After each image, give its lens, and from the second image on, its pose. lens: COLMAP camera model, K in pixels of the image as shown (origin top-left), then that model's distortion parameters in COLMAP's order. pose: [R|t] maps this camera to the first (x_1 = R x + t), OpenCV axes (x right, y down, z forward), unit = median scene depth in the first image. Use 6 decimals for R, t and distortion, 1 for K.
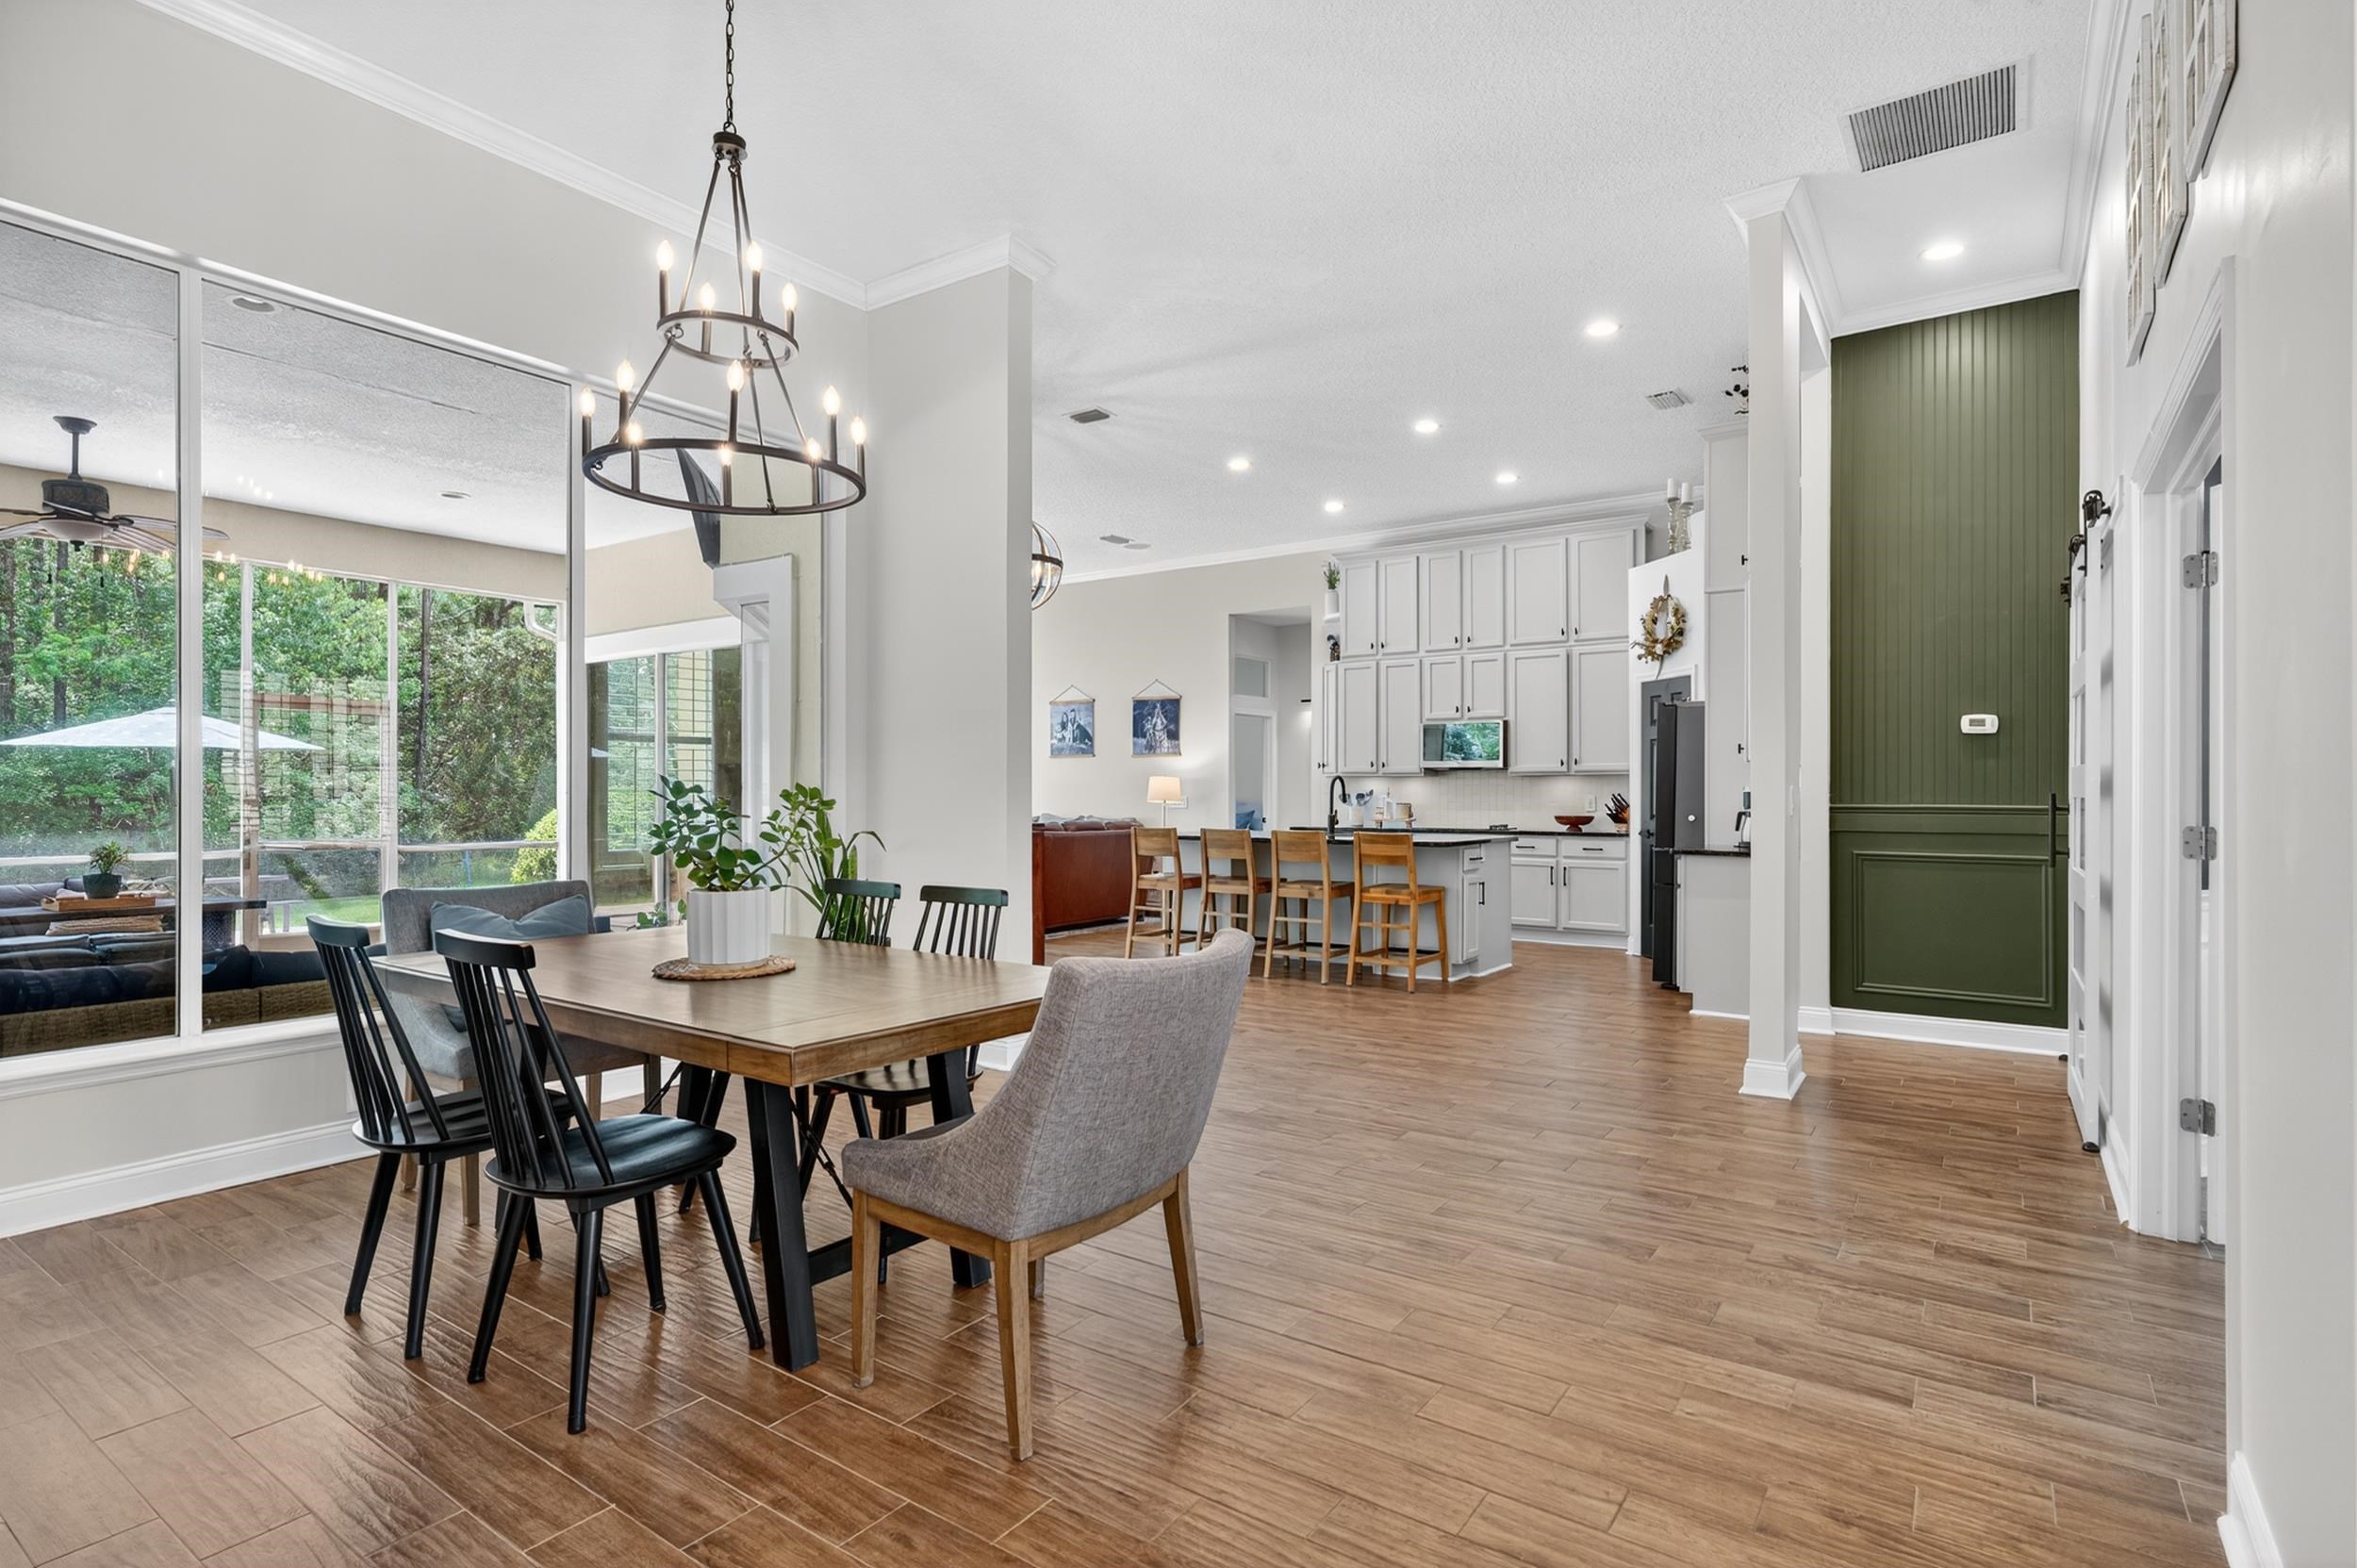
lens RADIAL K [[1155.5, 0, 1178.5], [0, 1155.5, 784.0], [0, 0, 1]] dist [0.013656, -0.000712]
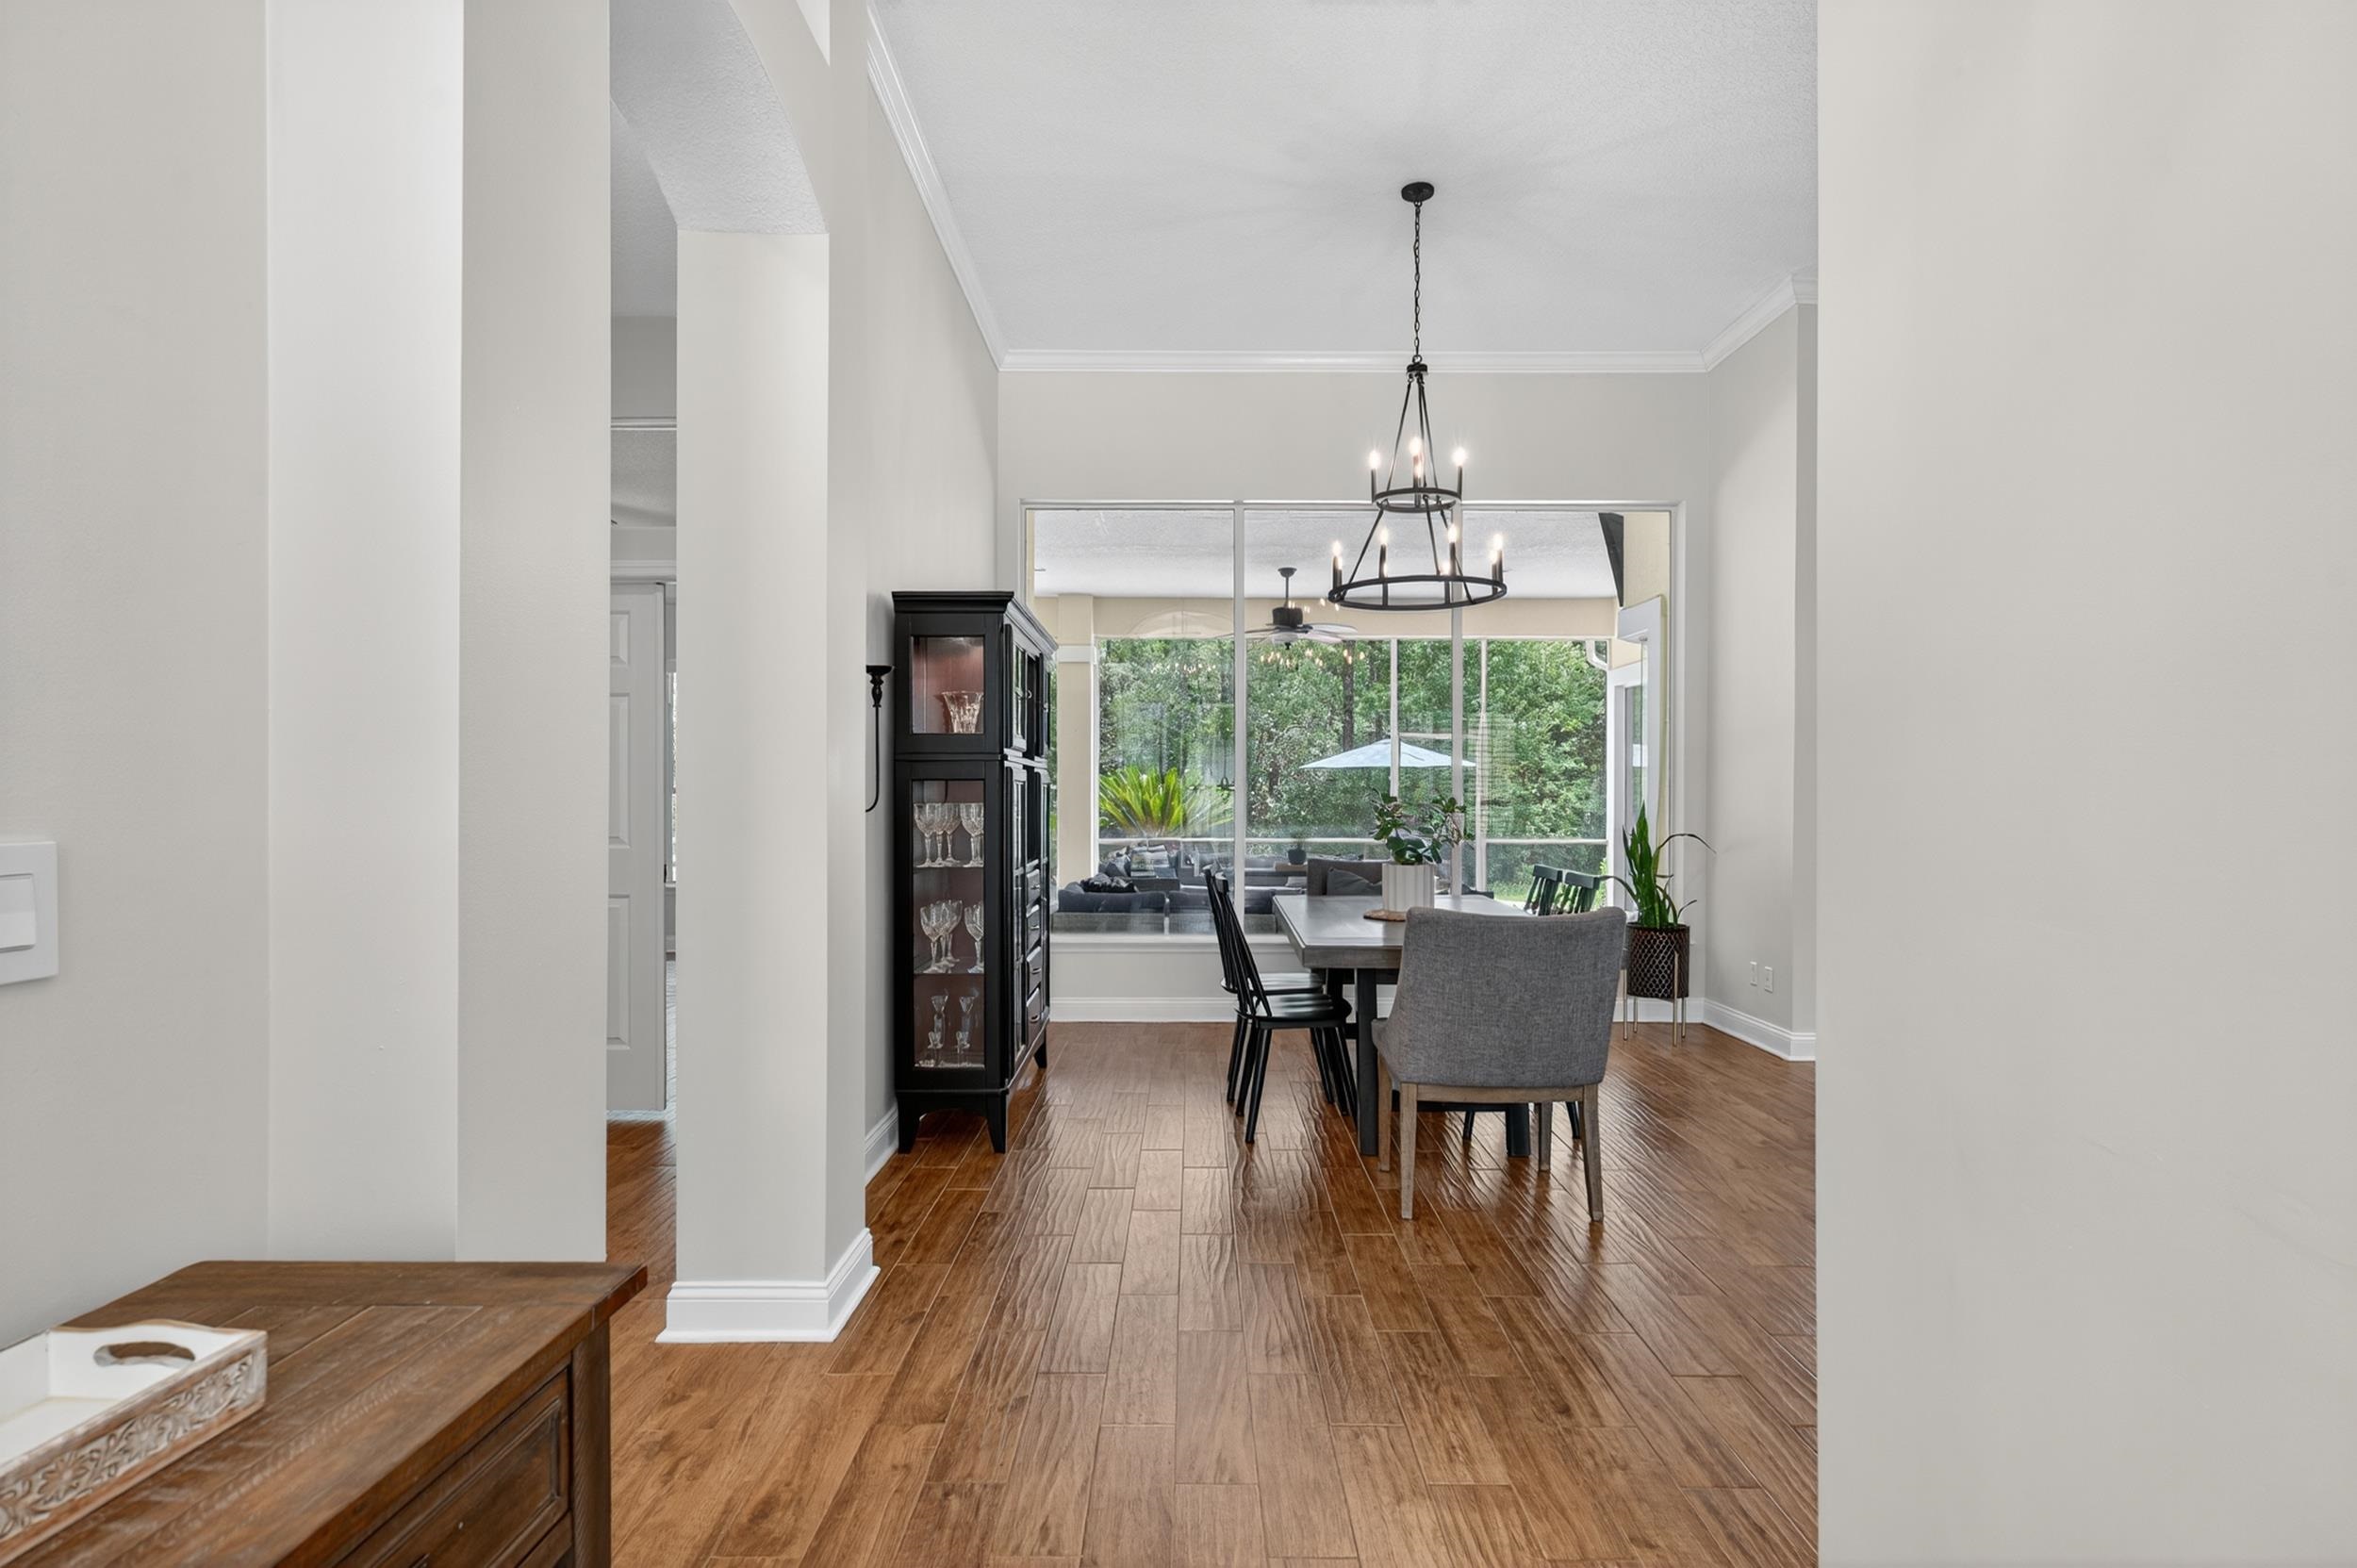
lens RADIAL K [[1155.5, 0, 1178.5], [0, 1155.5, 784.0], [0, 0, 1]] dist [0.013656, -0.000712]
pose [[0.572725, -0.003927, -0.819738, 0.314069], [-0.000811, 0.999985, -0.005357, -0.001554], [0.819747, 0.003733, 0.572713, -0.052590]]
